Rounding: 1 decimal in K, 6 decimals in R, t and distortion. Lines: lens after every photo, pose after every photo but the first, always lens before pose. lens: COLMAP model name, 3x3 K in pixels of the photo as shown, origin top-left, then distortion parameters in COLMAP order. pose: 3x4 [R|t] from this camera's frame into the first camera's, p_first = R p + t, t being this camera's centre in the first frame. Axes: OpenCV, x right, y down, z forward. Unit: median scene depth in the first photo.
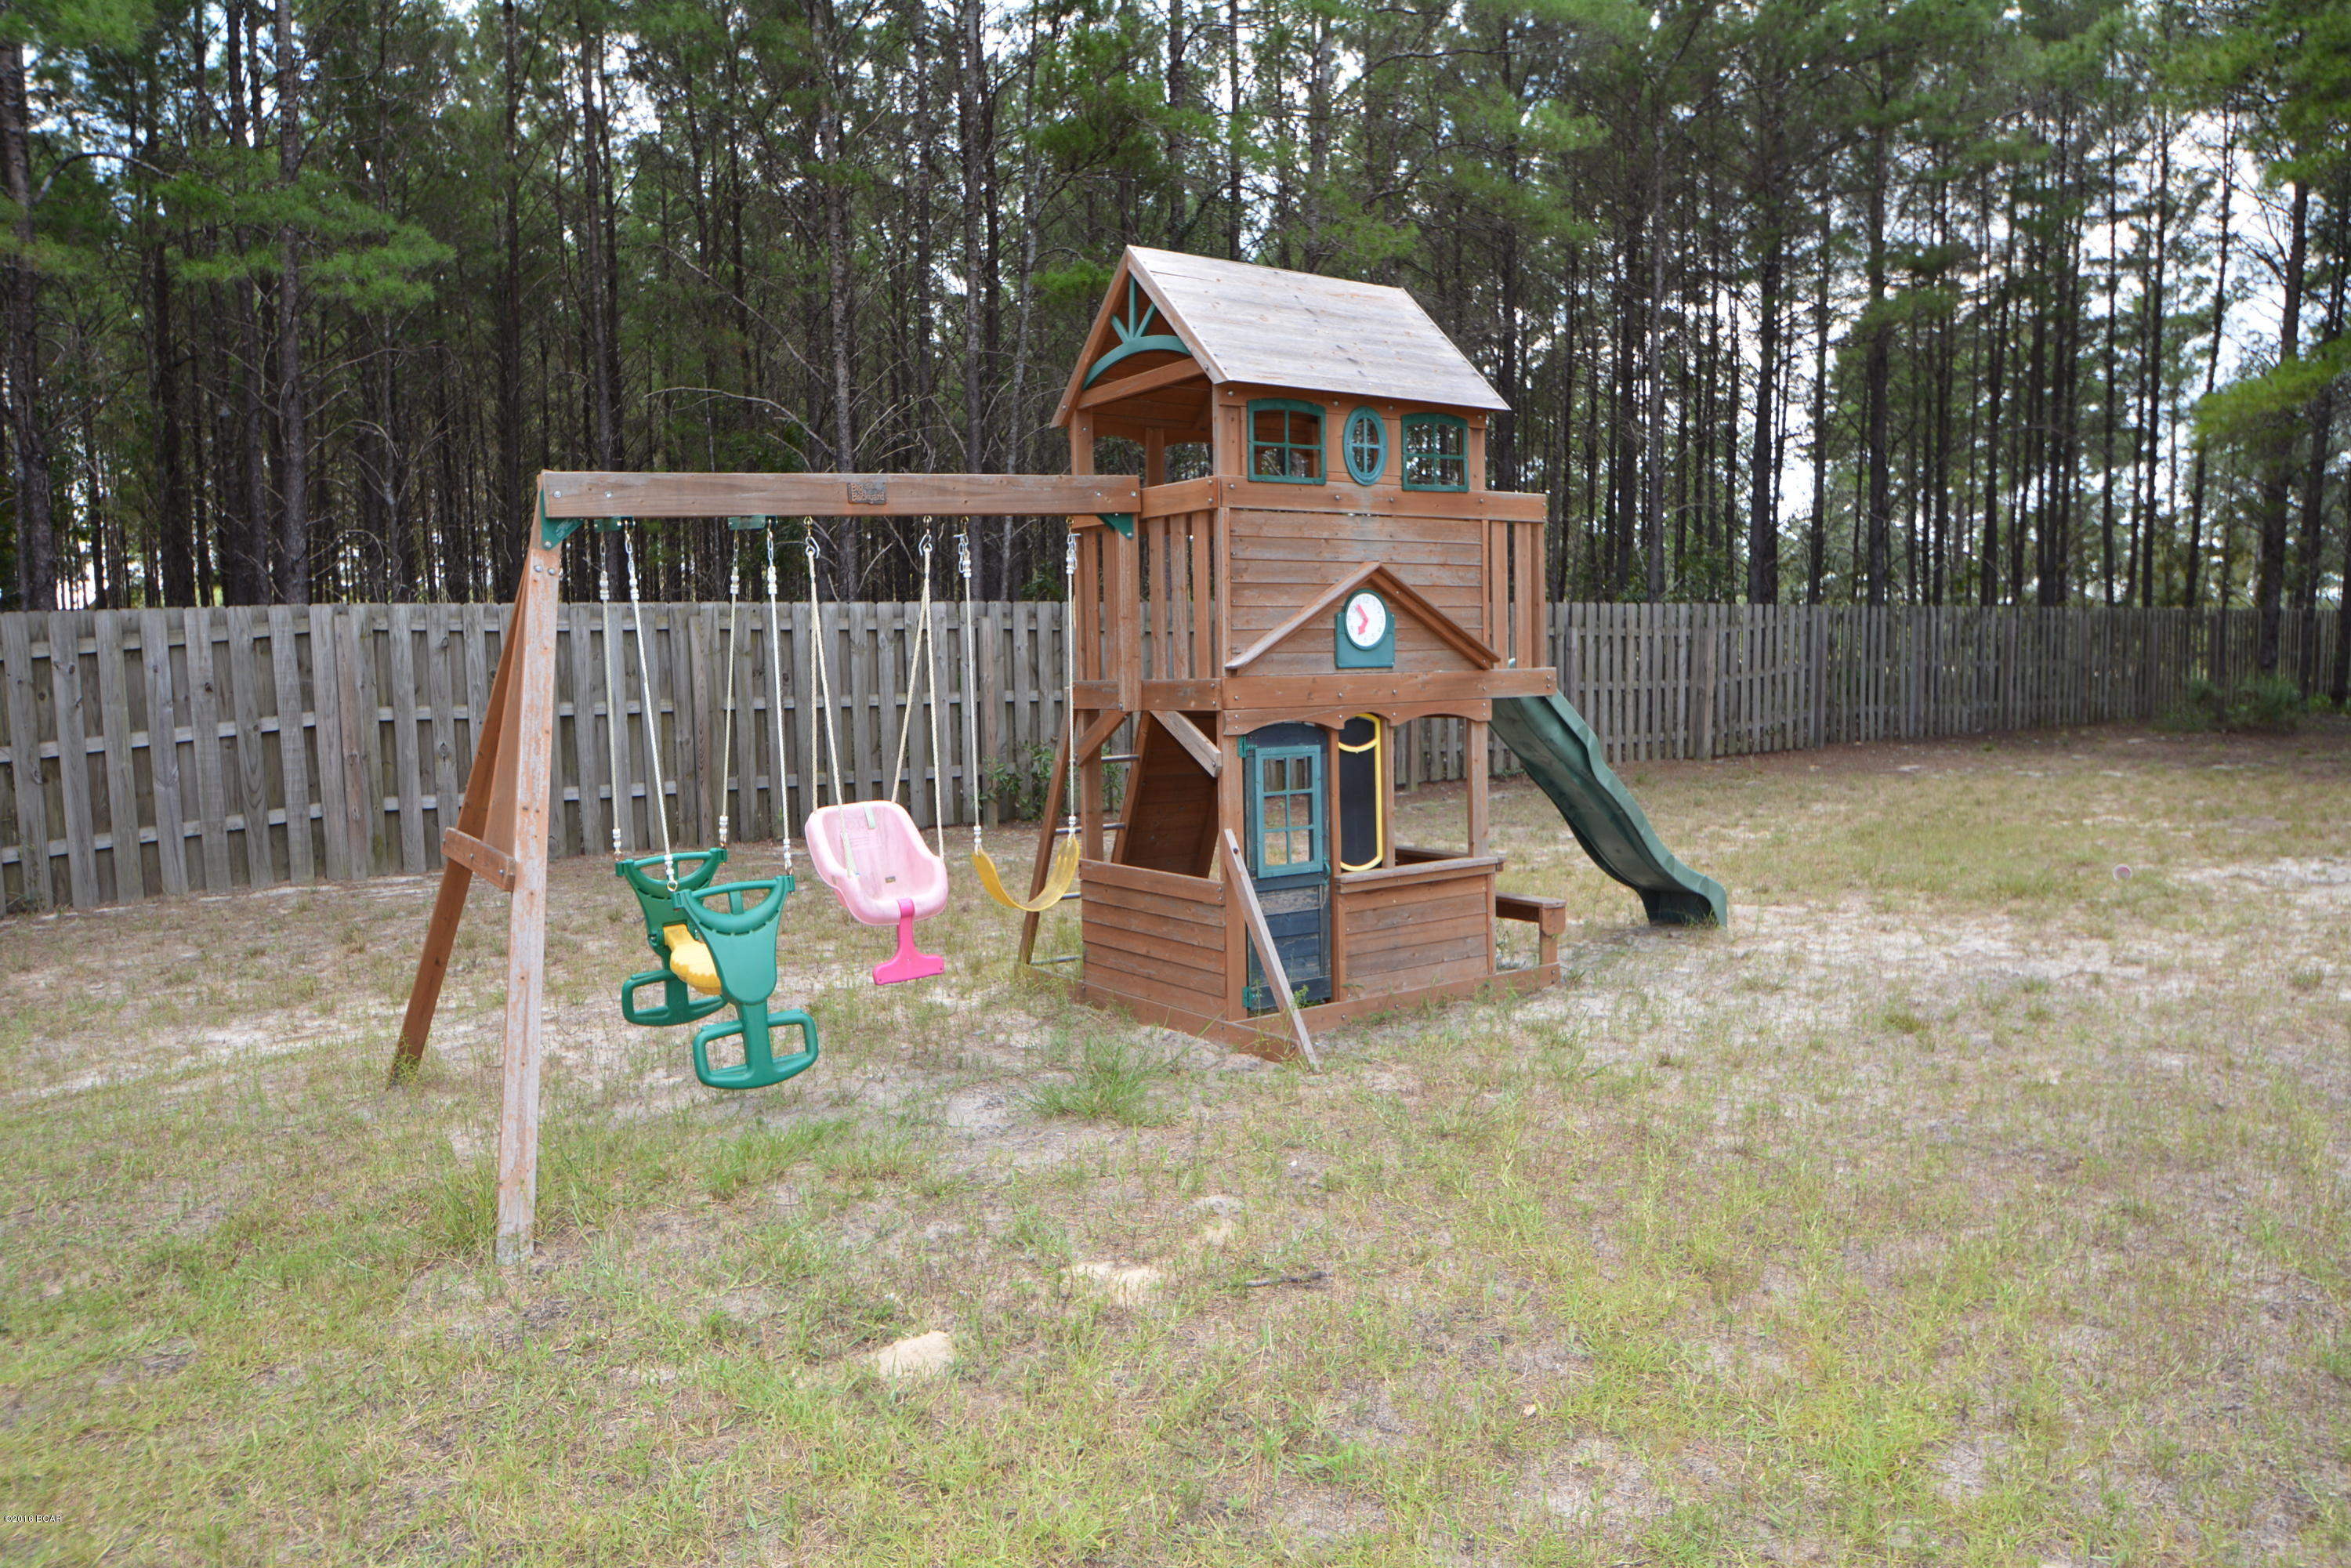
lens RADIAL K [[1628.0, 0, 1174.5], [0, 1628.0, 784.1], [0, 0, 1]] dist [-0.002789, 0.000028]
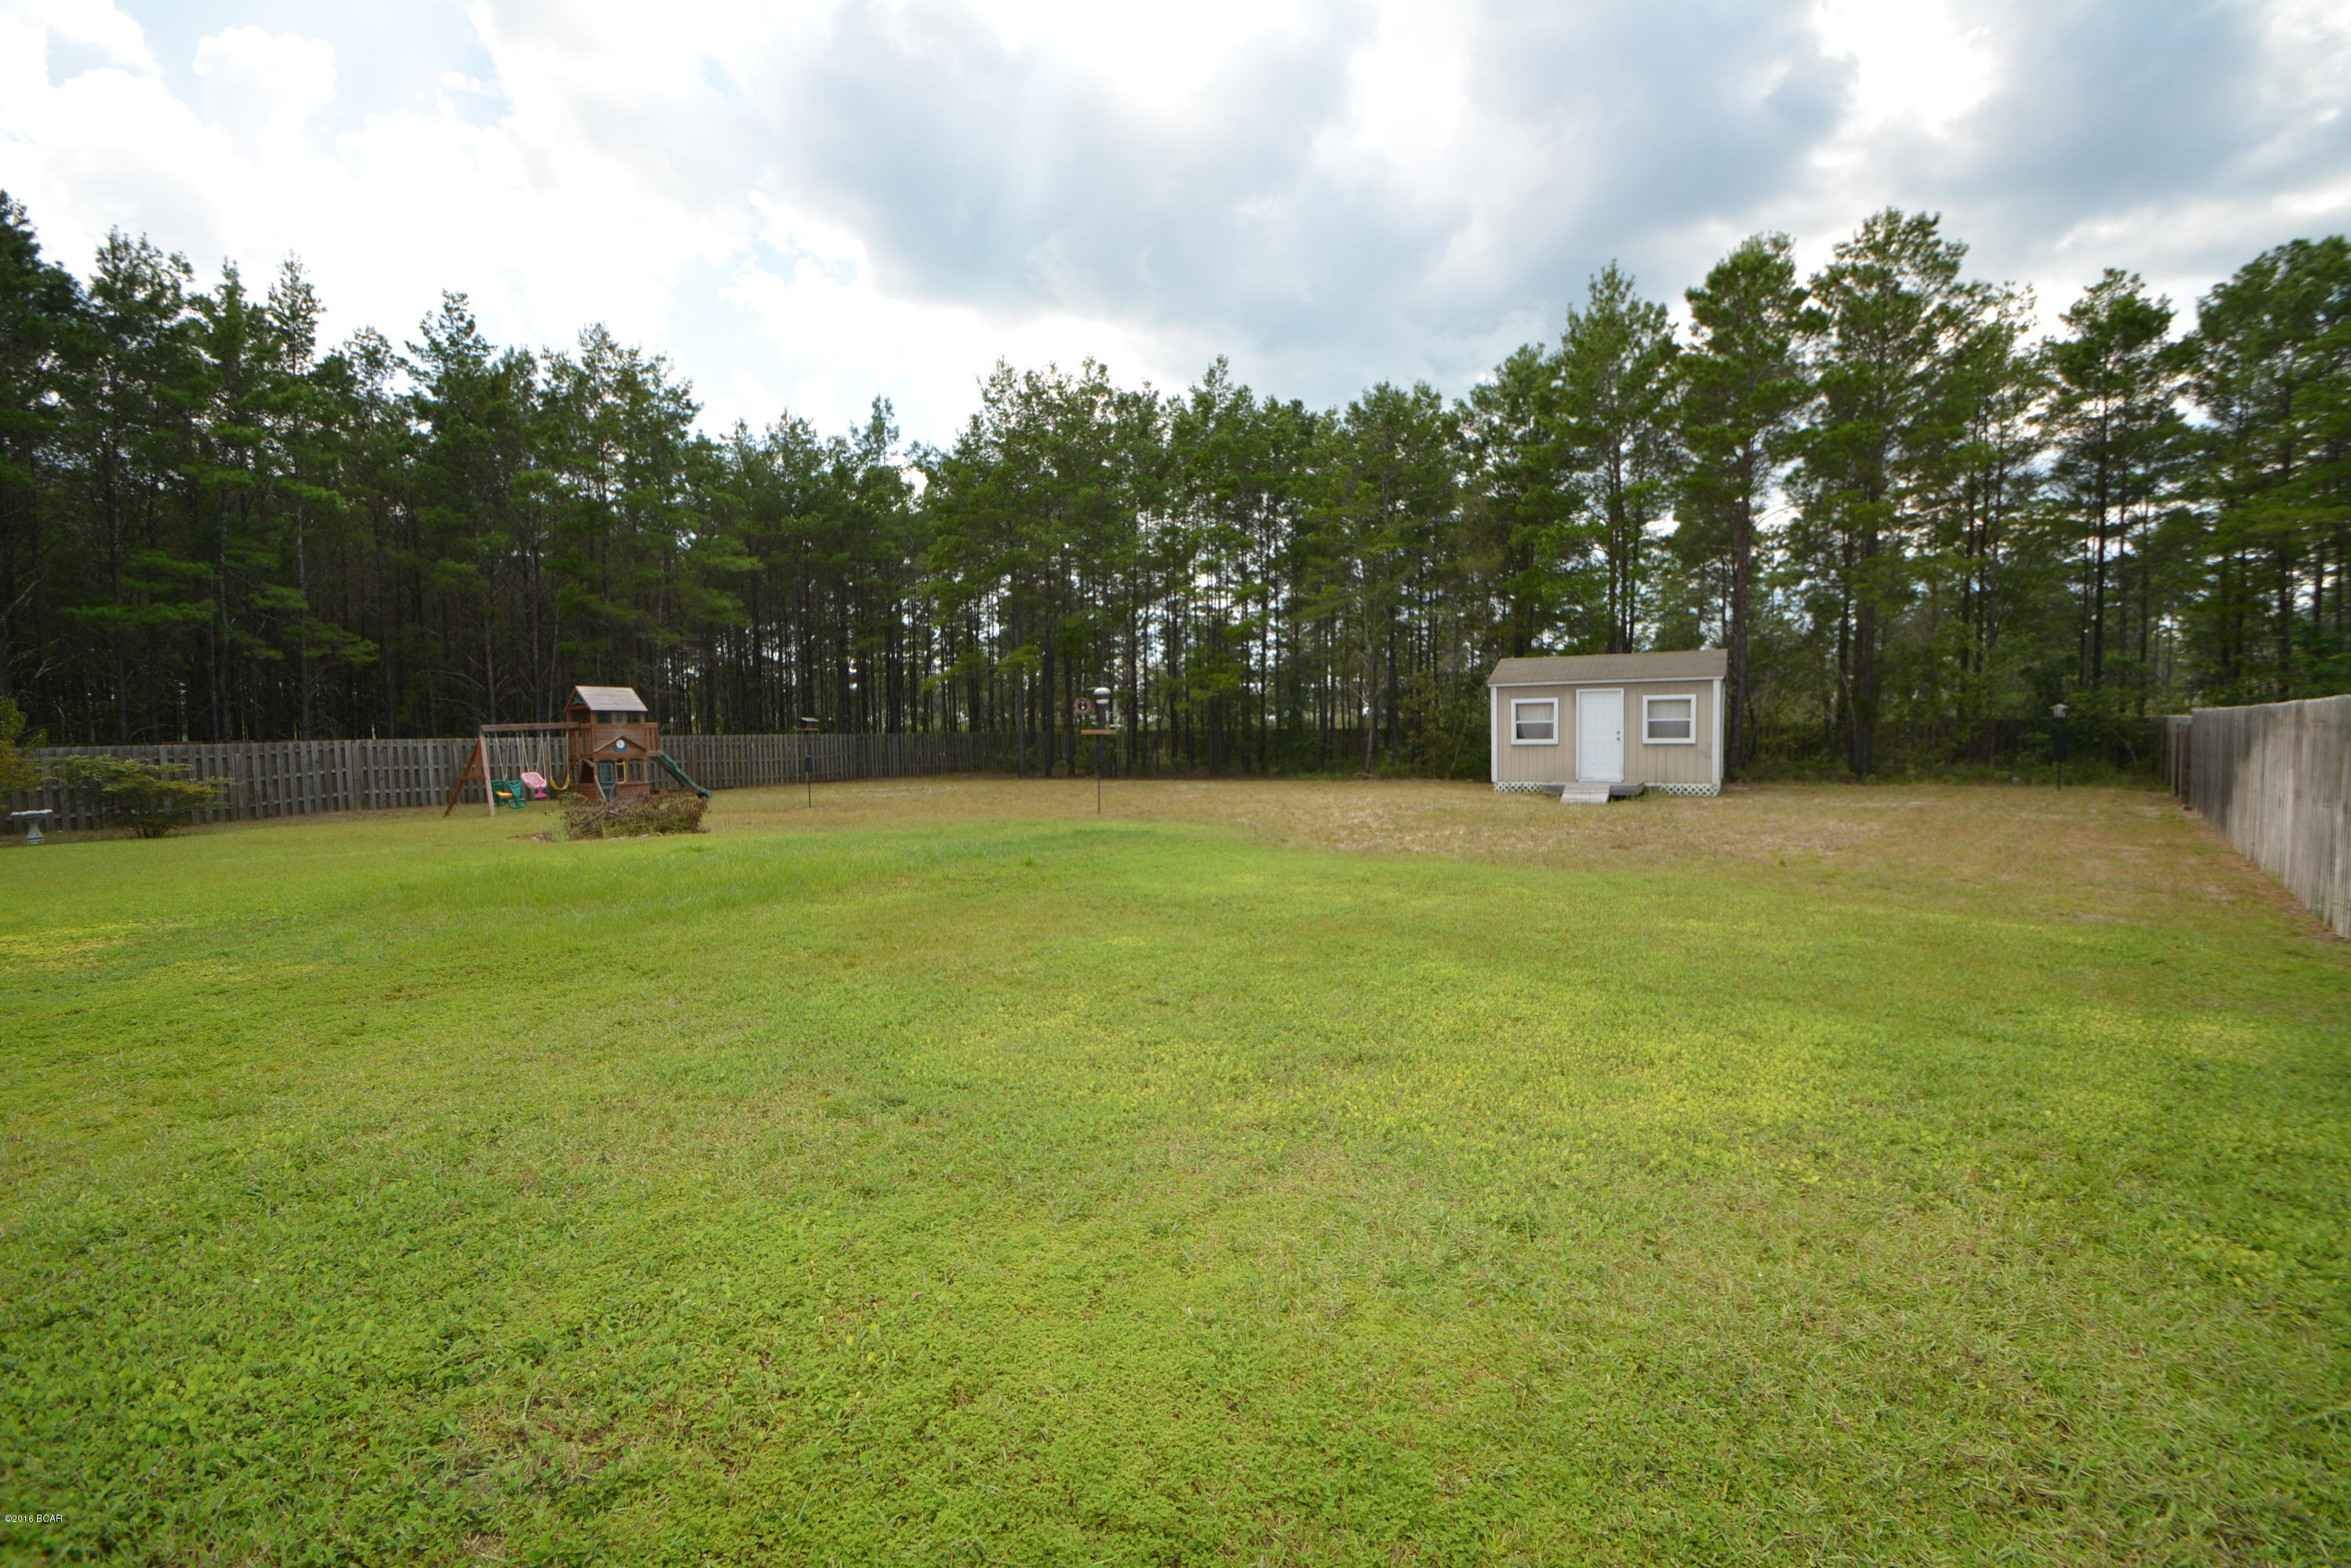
lens RADIAL K [[1038.4, 0, 1188.9], [0, 1038.4, 782.3], [0, 0, 1]] dist [0.001152, -0.007308]
pose [[0.896520, -0.020015, 0.442550, 0.188938], [0.045494, 0.997857, -0.047033, 0.208262], [-0.440660, 0.062299, 0.895510, -2.210933]]
